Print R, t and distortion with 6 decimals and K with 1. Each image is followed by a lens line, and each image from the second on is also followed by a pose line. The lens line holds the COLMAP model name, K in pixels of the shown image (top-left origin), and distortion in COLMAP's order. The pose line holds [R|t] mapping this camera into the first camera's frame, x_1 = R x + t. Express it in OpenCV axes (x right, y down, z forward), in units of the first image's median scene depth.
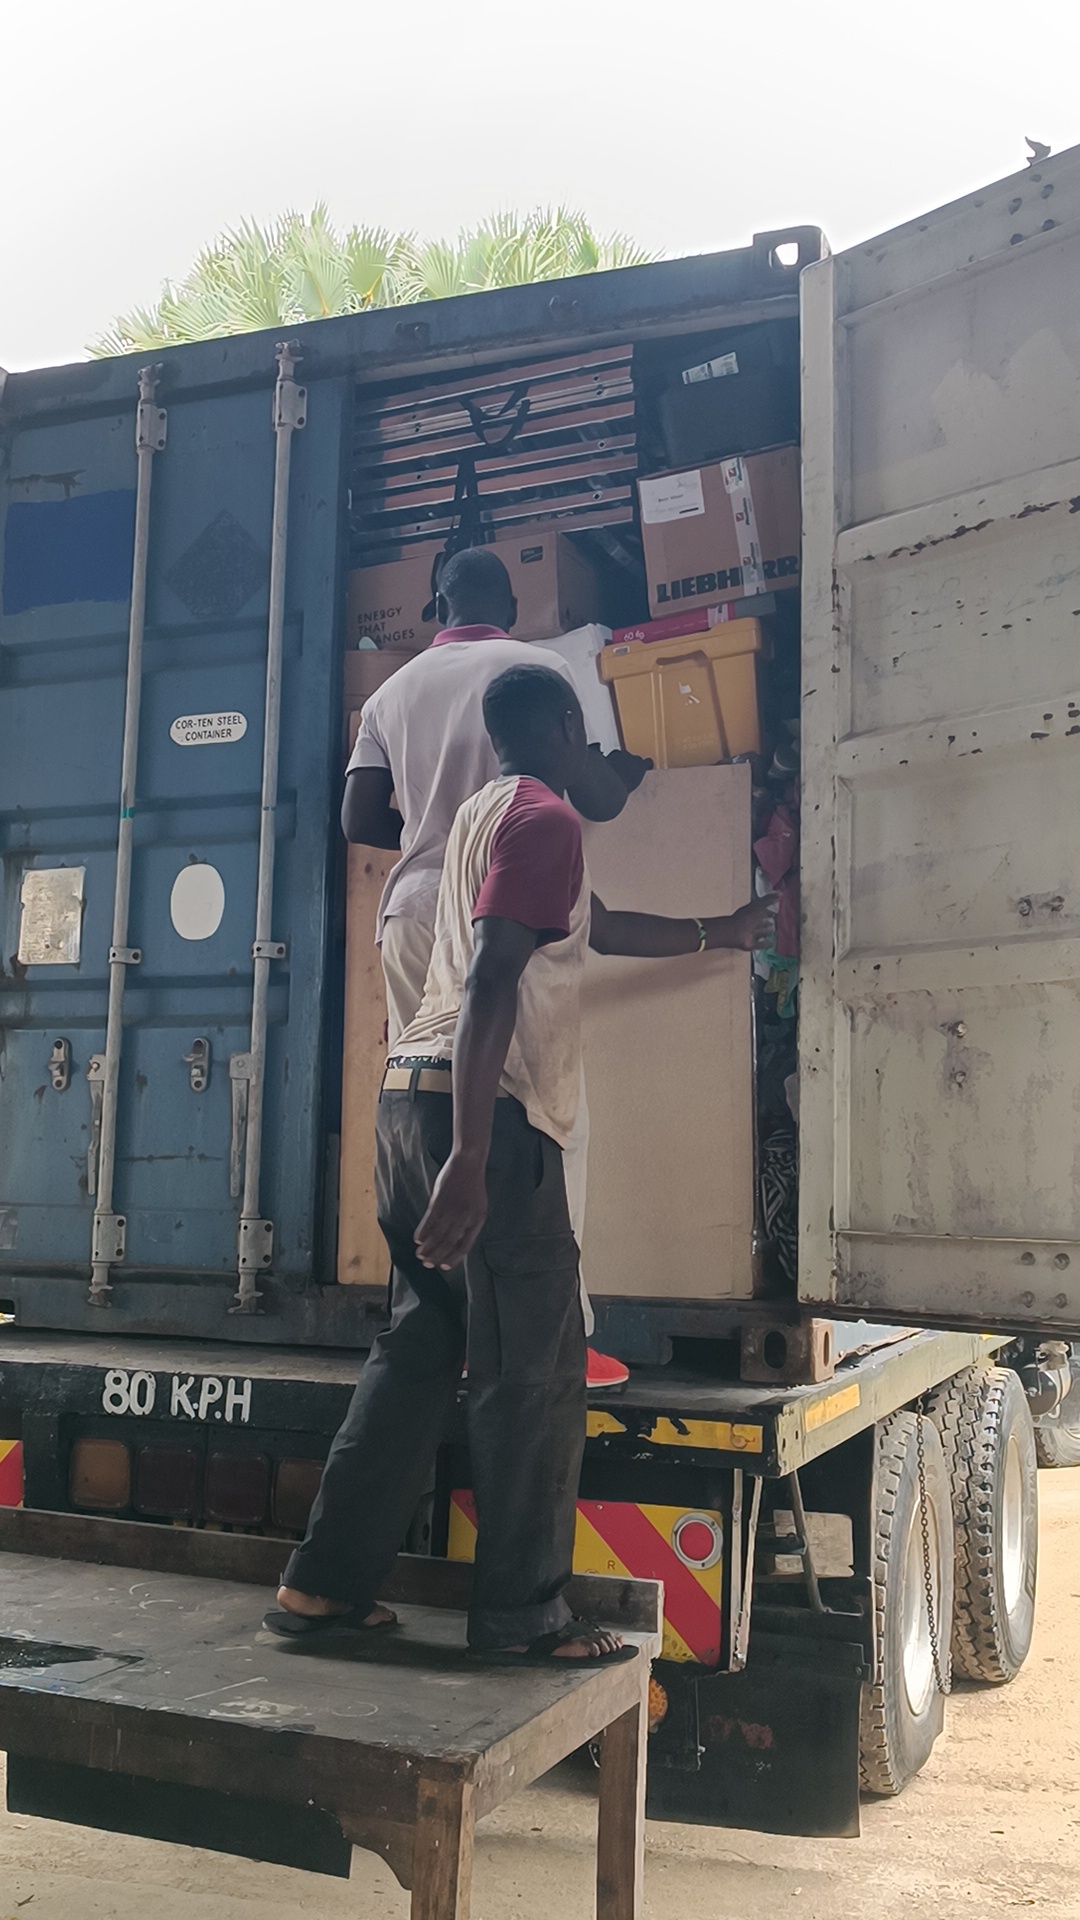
lens RADIAL K [[1773.5, 0, 540.0], [0, 1773.5, 960.0], [0, 0, 1]] dist [-0.000378, 0.024109]
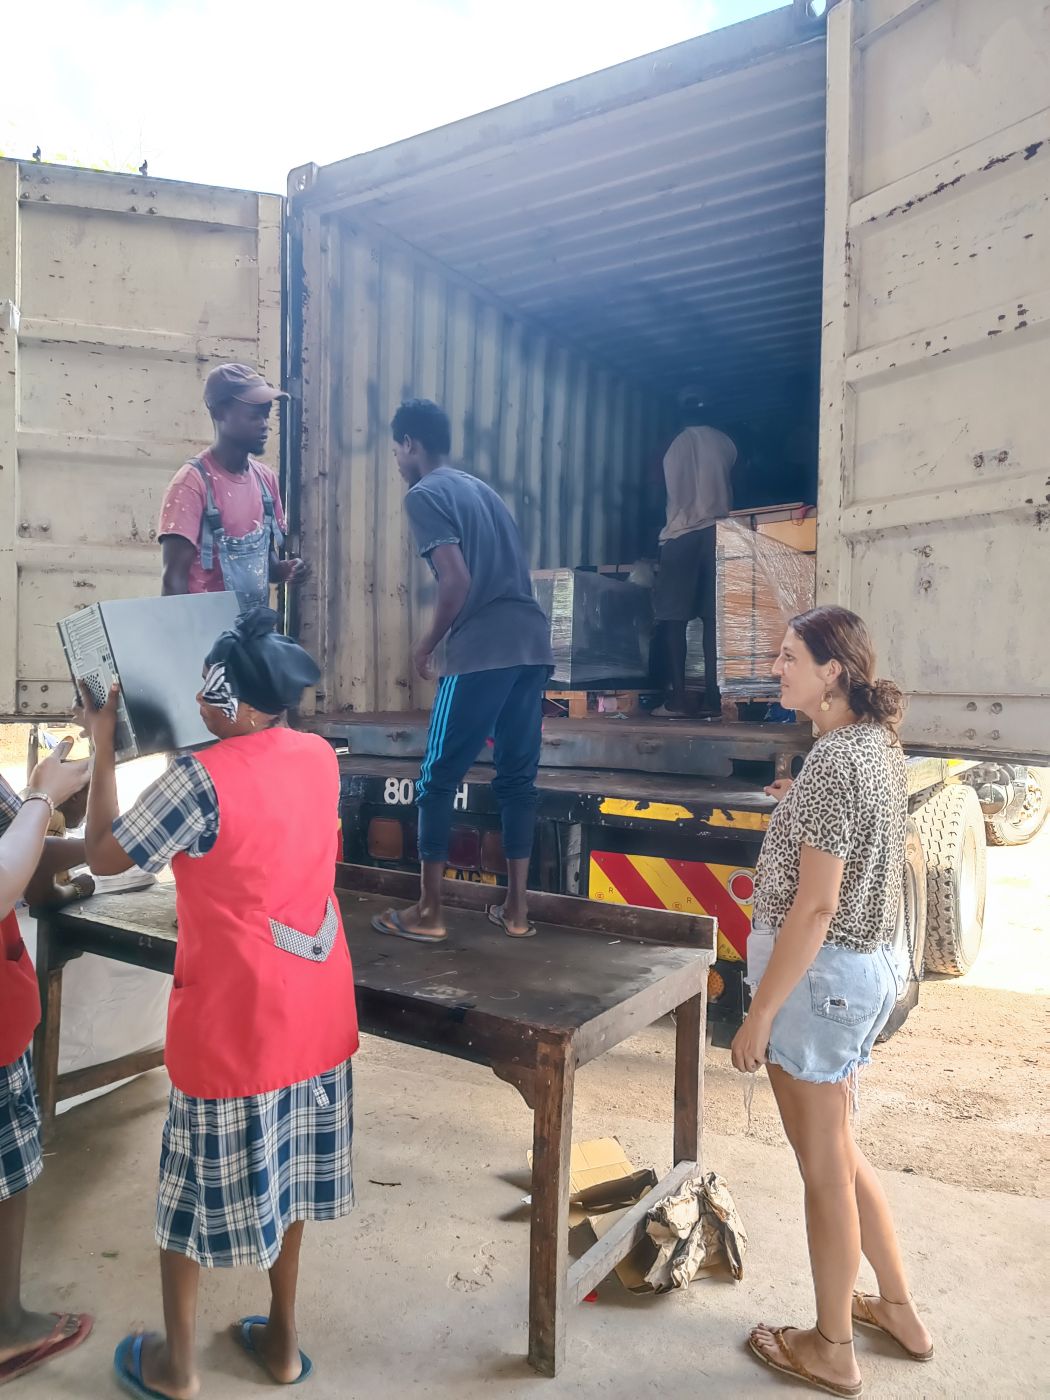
lens RADIAL K [[1016.3, 0, 525.0], [0, 1016.3, 700.0], [0, 0, 1]] dist [0.040493, -0.034717]
pose [[0.986399, -0.012316, -0.163904, 0.047021], [0.035907, 0.989249, 0.141764, 0.027487], [0.160396, -0.145721, 0.976237, 0.117796]]
